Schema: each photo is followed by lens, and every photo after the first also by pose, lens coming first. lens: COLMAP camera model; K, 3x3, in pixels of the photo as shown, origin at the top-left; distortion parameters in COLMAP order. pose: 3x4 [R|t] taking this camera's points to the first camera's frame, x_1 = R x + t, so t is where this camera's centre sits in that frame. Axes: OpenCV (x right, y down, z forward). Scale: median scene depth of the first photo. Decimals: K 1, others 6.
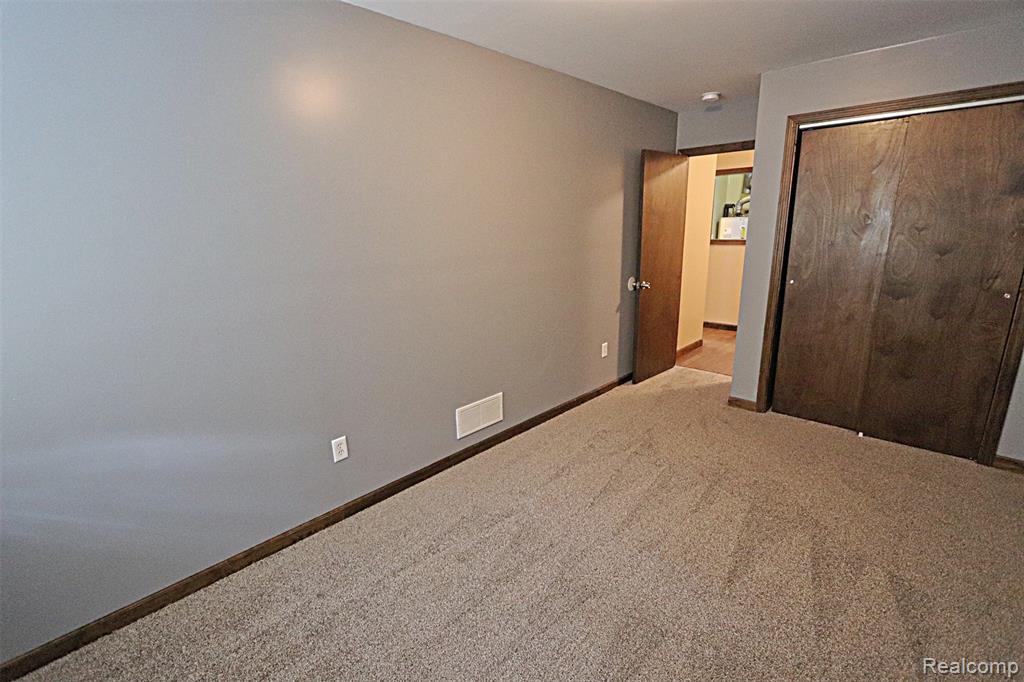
lens RADIAL K [[475.6, 0, 498.9], [0, 475.6, 341.5], [0, 0, 1]] dist [-0.014459, 0.000640]
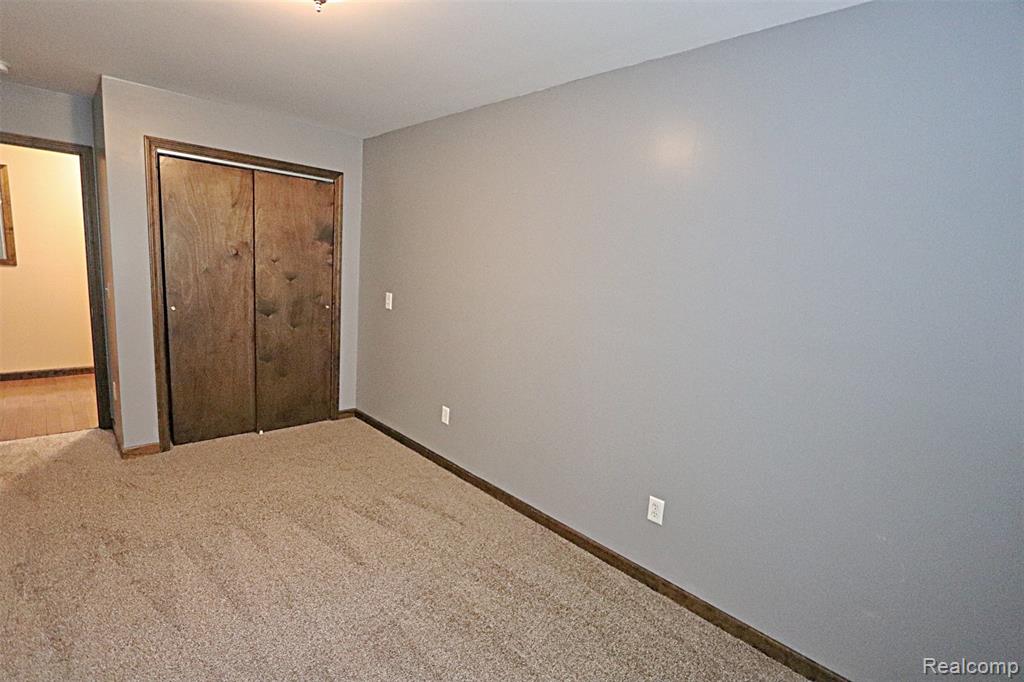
lens RADIAL K [[475.6, 0, 498.9], [0, 475.6, 341.5], [0, 0, 1]] dist [-0.014459, 0.000640]
pose [[0.020867, -0.133090, 0.990884, -0.362165], [0.176179, 0.976080, 0.127391, -0.070010], [-0.984137, 0.171915, 0.043816, 0.331166]]
